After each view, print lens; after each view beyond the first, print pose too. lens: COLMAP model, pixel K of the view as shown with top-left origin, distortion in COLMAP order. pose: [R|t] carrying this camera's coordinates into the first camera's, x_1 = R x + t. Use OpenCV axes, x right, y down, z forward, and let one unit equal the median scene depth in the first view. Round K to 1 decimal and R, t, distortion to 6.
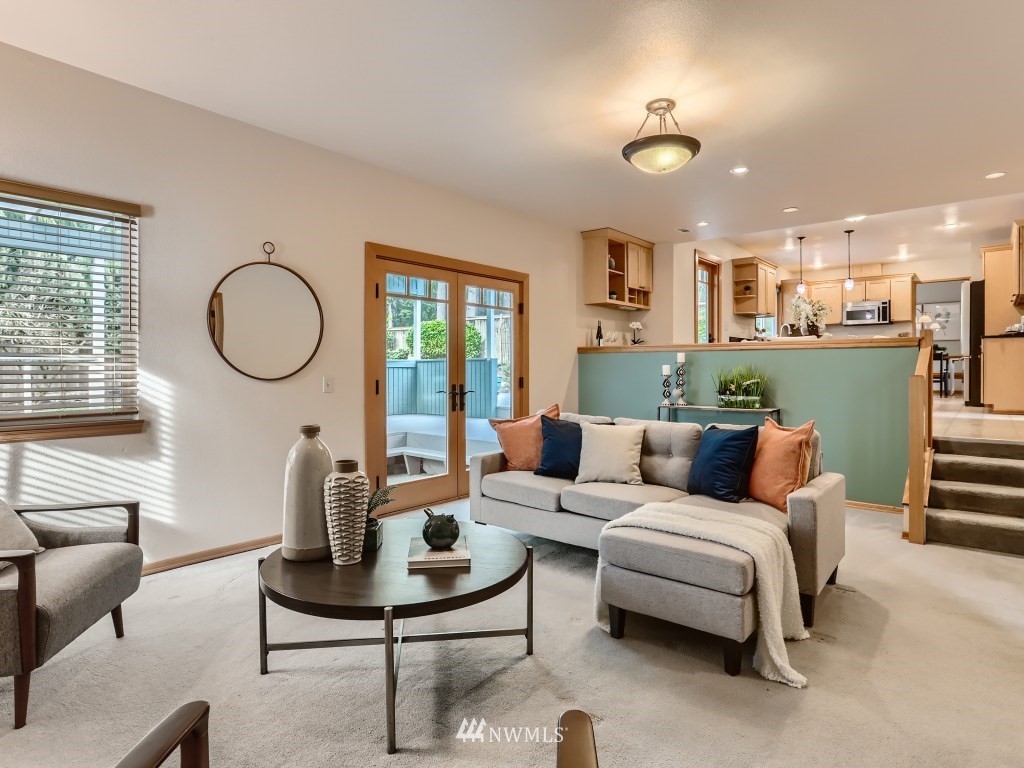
lens RADIAL K [[568.3, 0, 528.7], [0, 568.3, 368.0], [0, 0, 1]] dist [-0.001799, 0.000766]
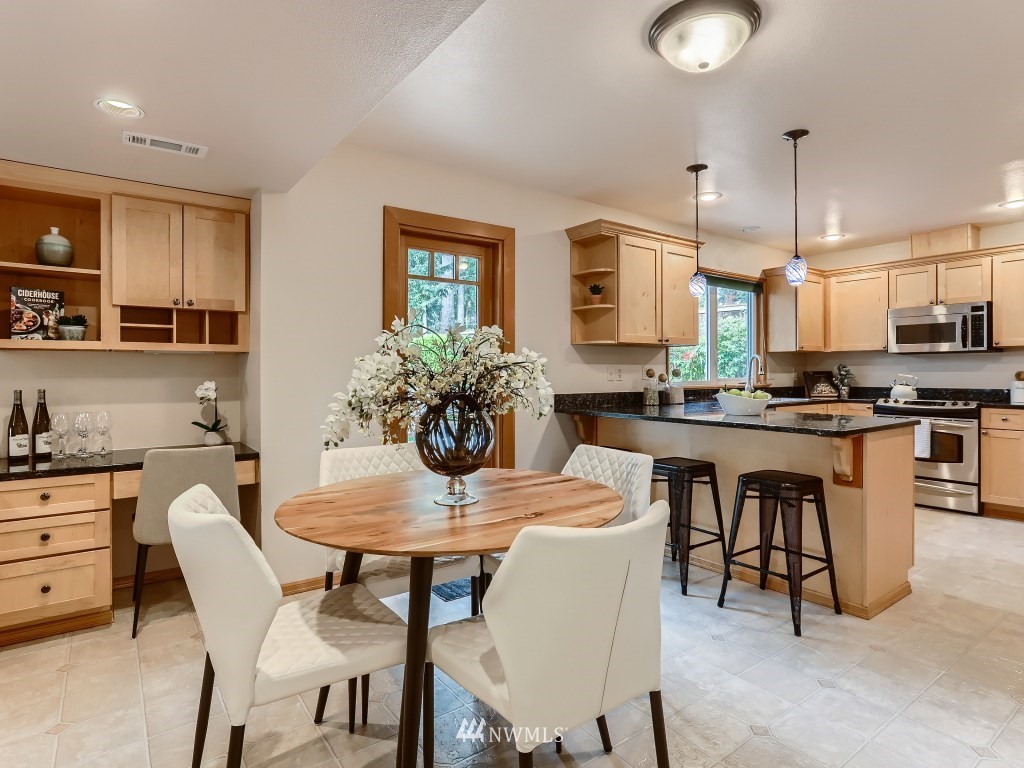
lens RADIAL K [[565.4, 0, 515.0], [0, 565.4, 375.4], [0, 0, 1]] dist [-0.005249, 0.001470]
pose [[0.970070, -0.001354, -0.242820, 0.550678], [0.002372, 0.999990, 0.003899, -0.092188], [0.242812, -0.004358, 0.970063, 0.677752]]
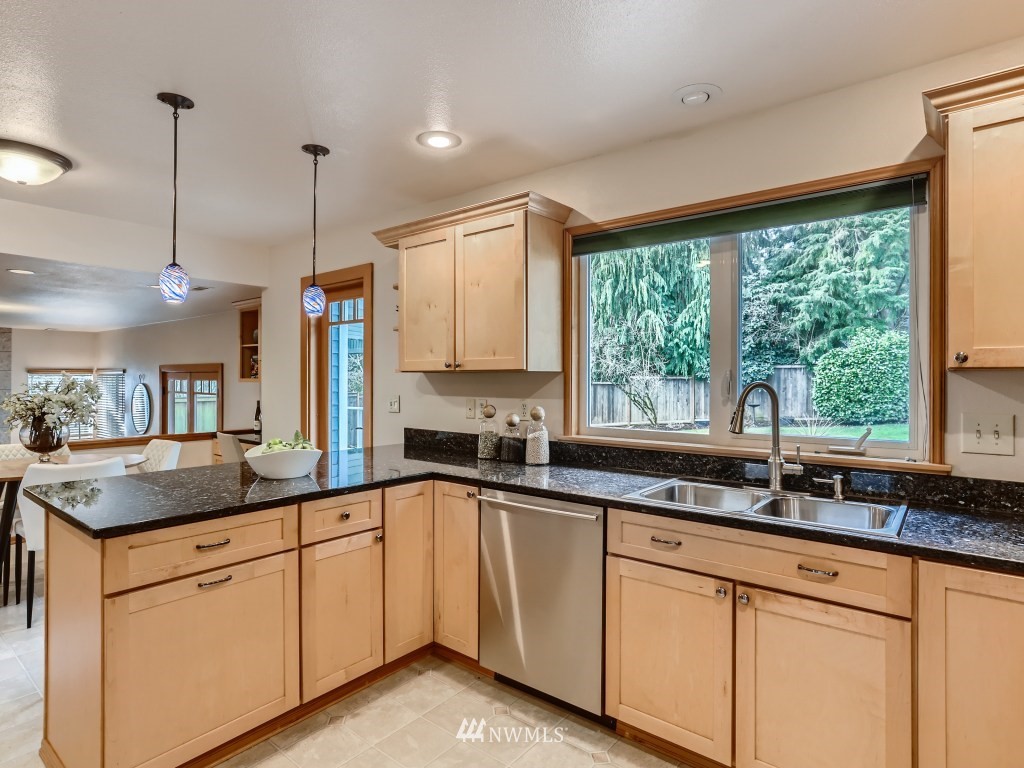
lens RADIAL K [[559.4, 0, 513.4], [0, 559.4, 379.8], [0, 0, 1]] dist [-0.046027, 0.033883]
pose [[0.011468, 0.003439, -0.999928, 0.987544], [-0.006232, 0.999975, 0.003368, -0.118717], [0.999915, 0.006193, 0.011490, 1.363796]]
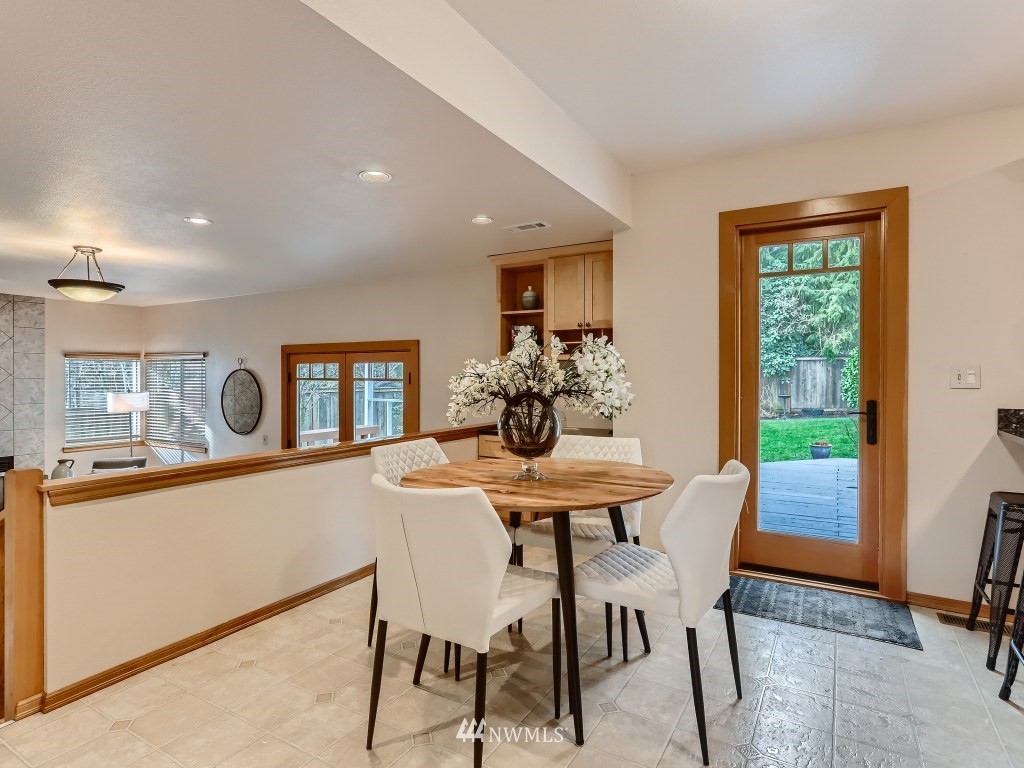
lens RADIAL K [[559.4, 0, 513.4], [0, 559.4, 379.8], [0, 0, 1]] dist [-0.046027, 0.033883]
pose [[0.155620, 0.007581, -0.987788, 0.778263], [-0.003624, 0.999968, 0.007104, -0.091918], [0.987810, 0.002475, 0.155643, 0.866579]]
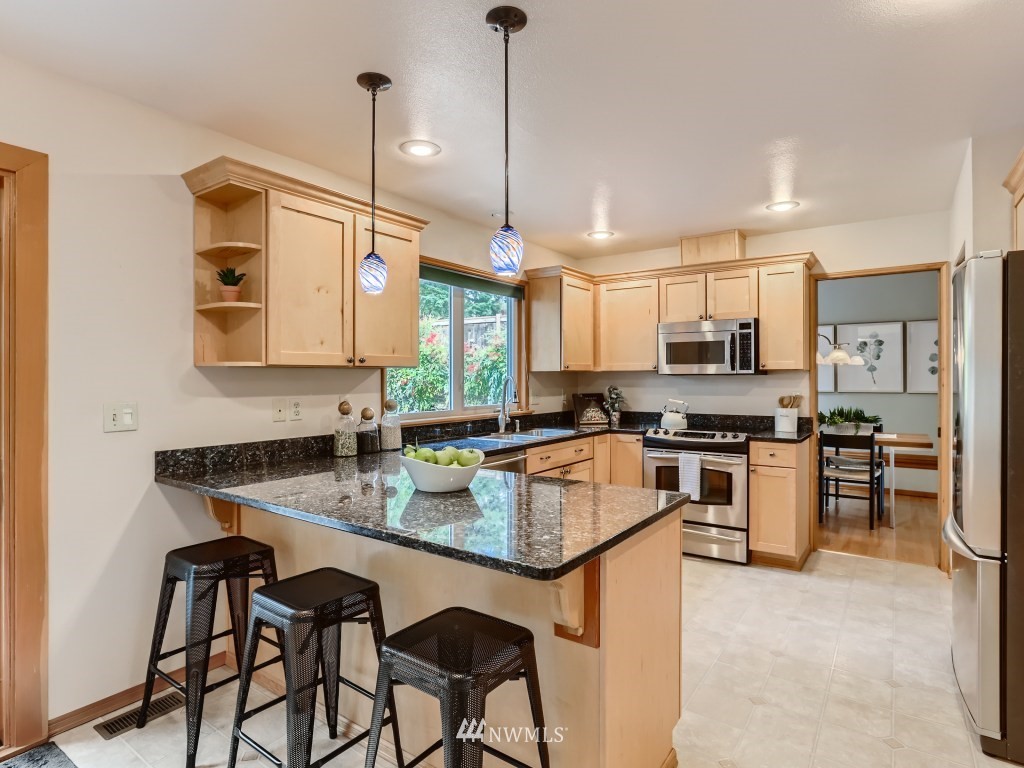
lens RADIAL K [[559.4, 0, 513.4], [0, 559.4, 379.8], [0, 0, 1]] dist [-0.046027, 0.033883]
pose [[0.997619, -0.002304, 0.068932, 0.644277], [0.002077, 0.999992, 0.003364, -0.115051], [-0.068939, -0.003213, 0.997616, 0.910520]]
